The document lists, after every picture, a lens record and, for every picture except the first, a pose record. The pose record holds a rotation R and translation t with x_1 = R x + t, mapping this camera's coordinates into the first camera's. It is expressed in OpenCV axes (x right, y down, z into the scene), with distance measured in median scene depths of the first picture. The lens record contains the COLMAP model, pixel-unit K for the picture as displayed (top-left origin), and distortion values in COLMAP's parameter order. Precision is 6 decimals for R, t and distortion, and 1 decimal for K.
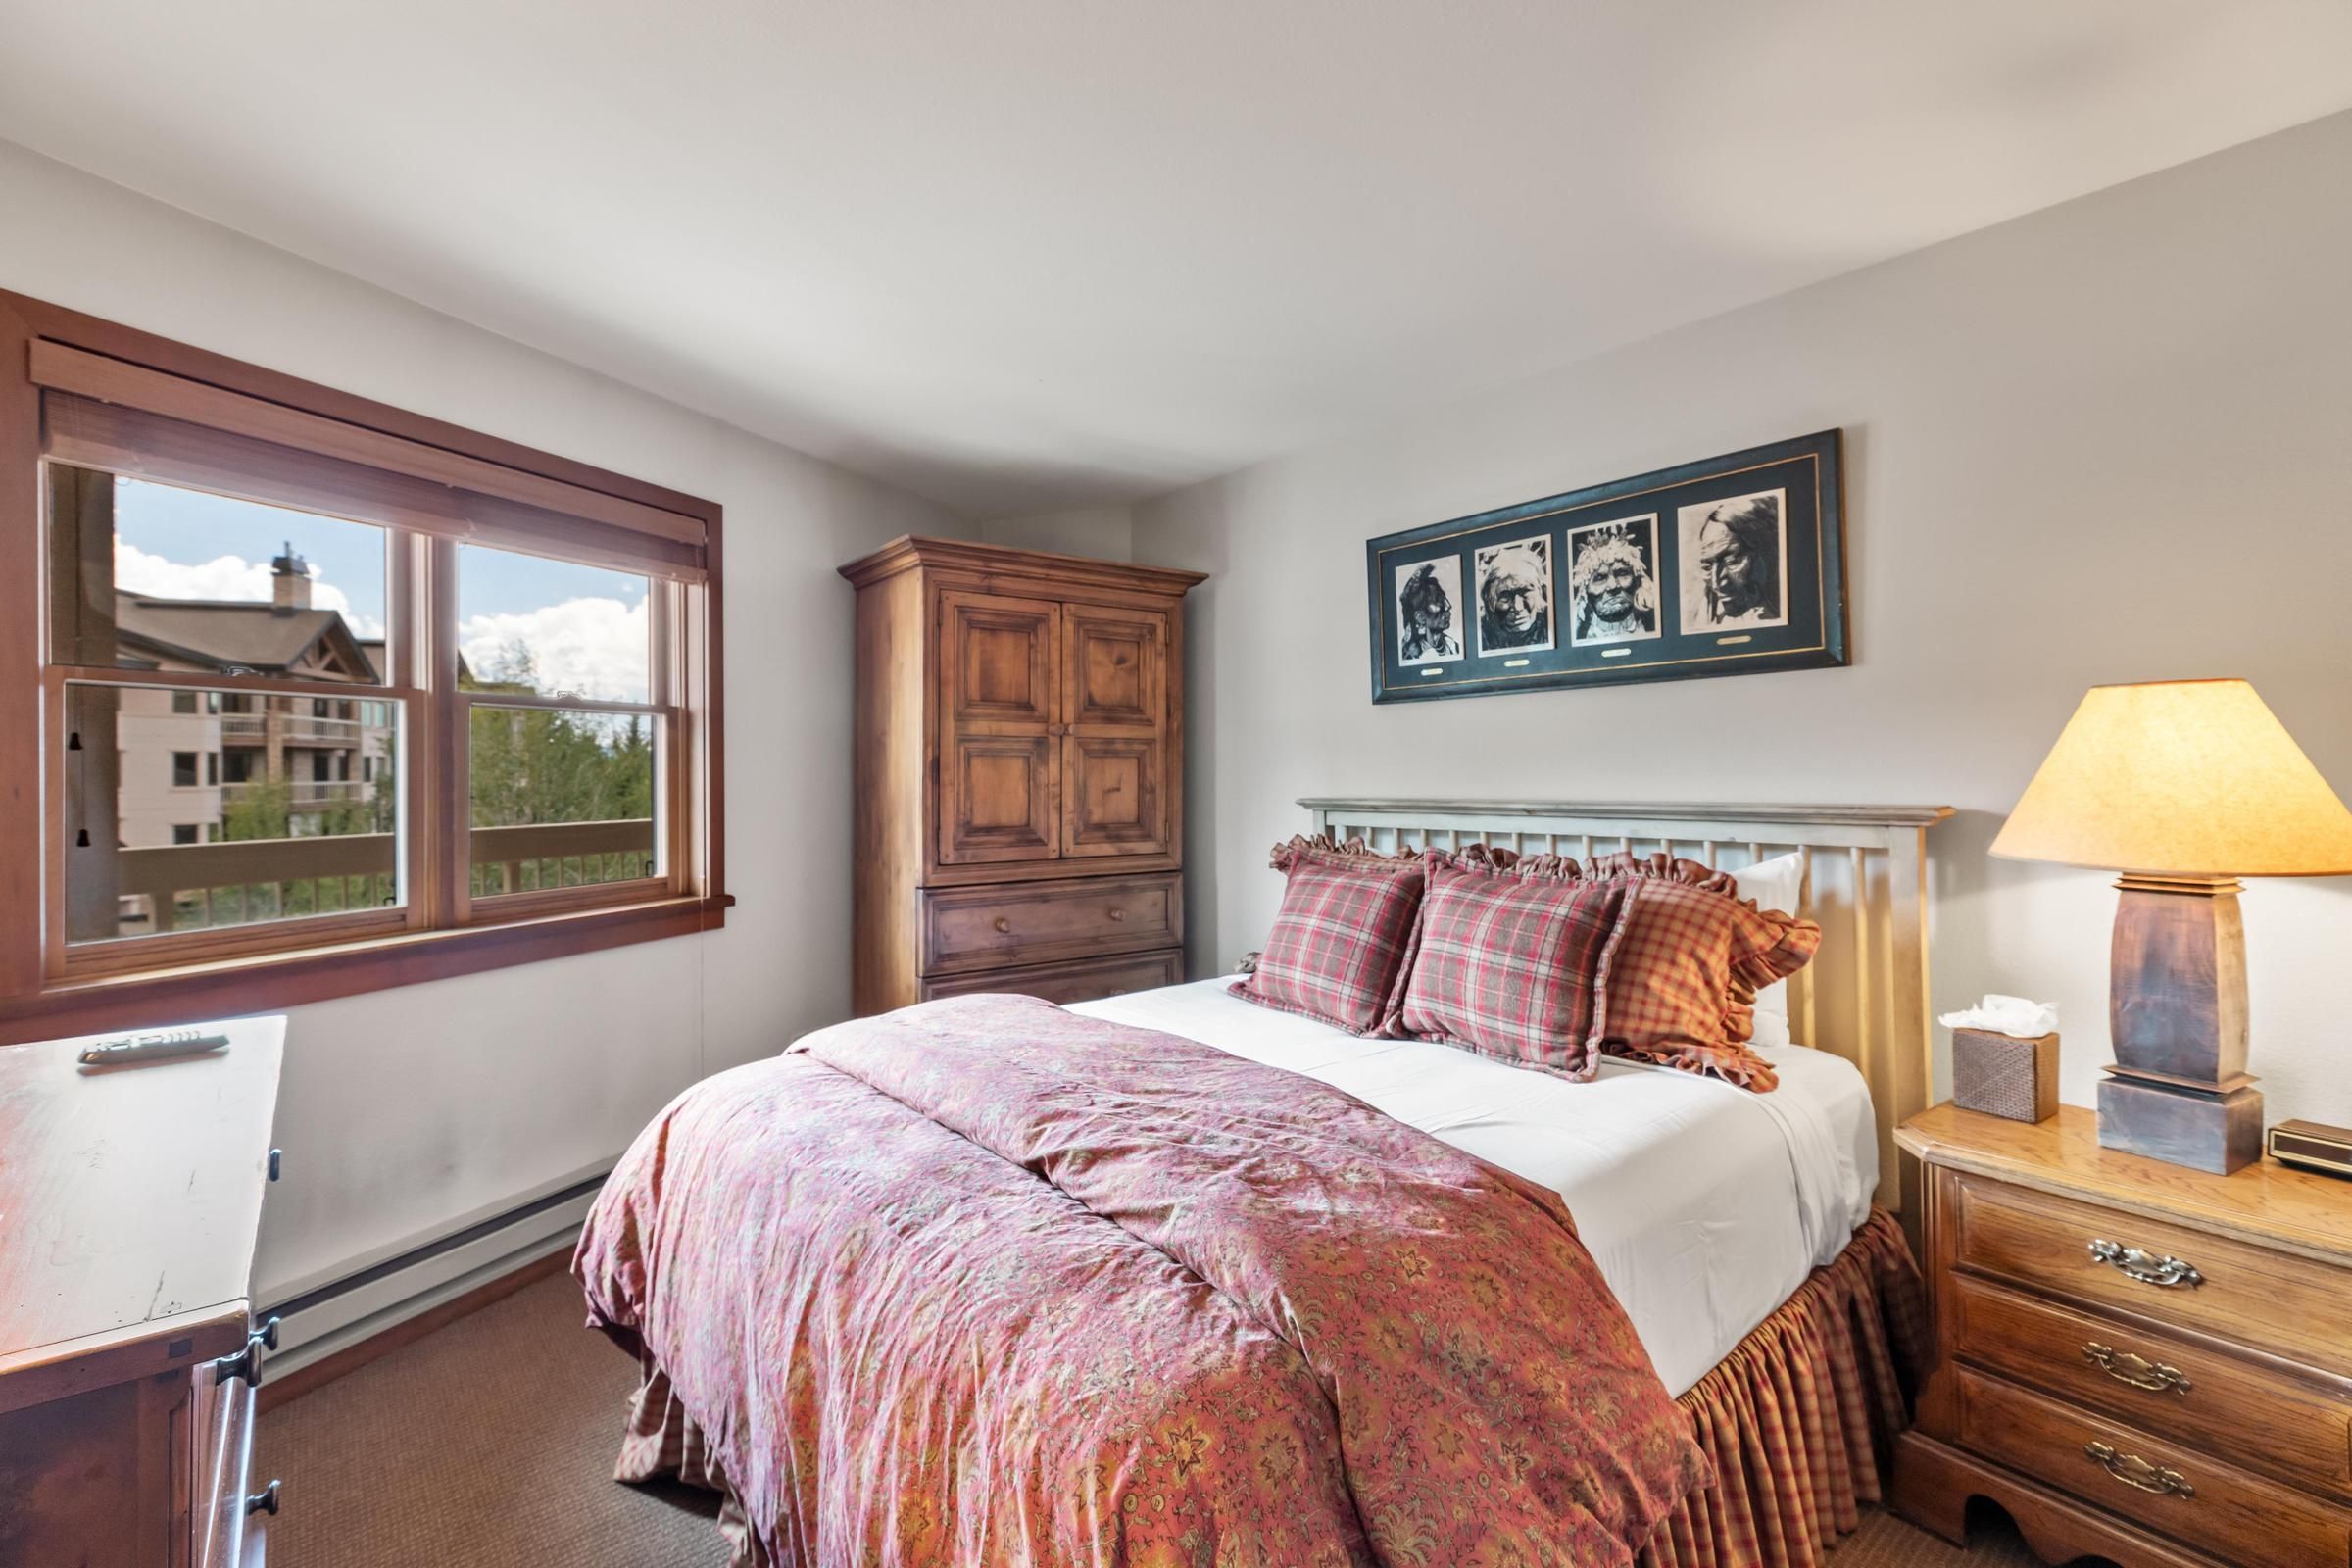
lens RADIAL K [[1052.4, 0, 1163.9], [0, 1052.4, 785.0], [0, 0, 1]] dist [0.006214, 0.000877]
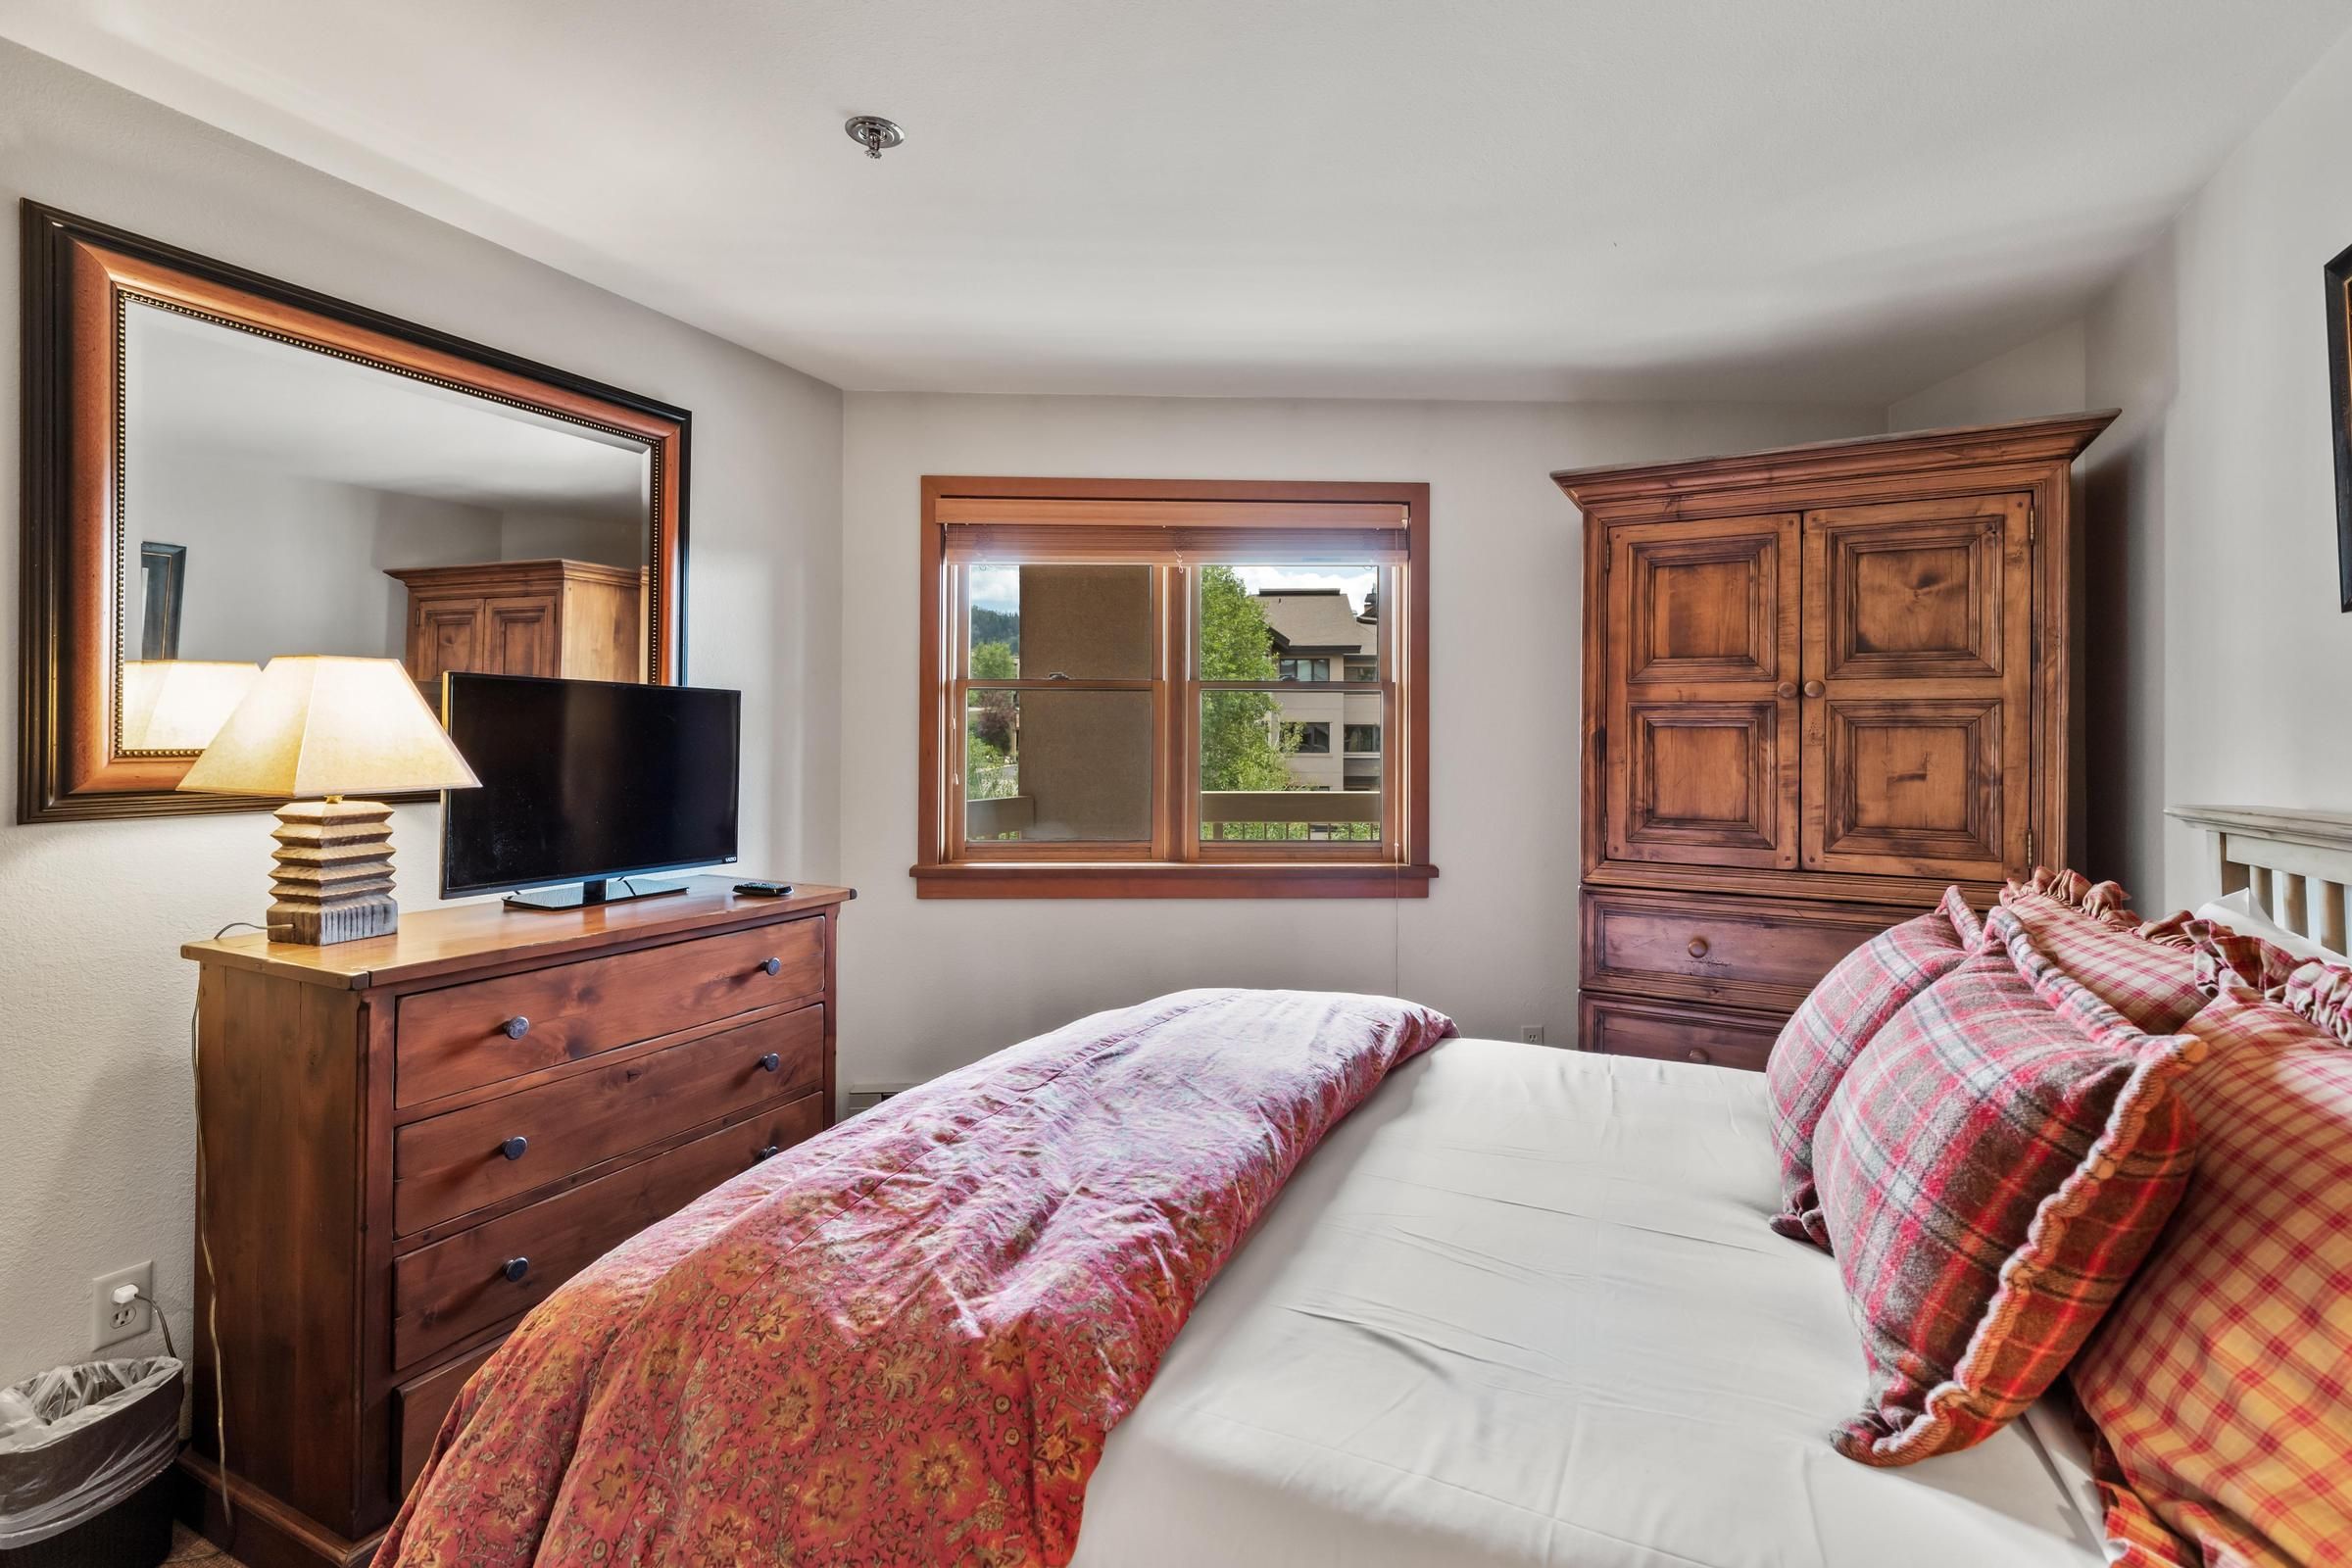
lens RADIAL K [[1069.6, 0, 1152.9], [0, 1069.6, 755.6], [0, 0, 1]] dist [0.000671, 0.000468]
pose [[0.426843, 0.017591, -0.904154, 0.384678], [-0.018929, 0.999766, 0.010515, -0.007676], [0.904127, 0.012626, 0.427076, 0.303658]]
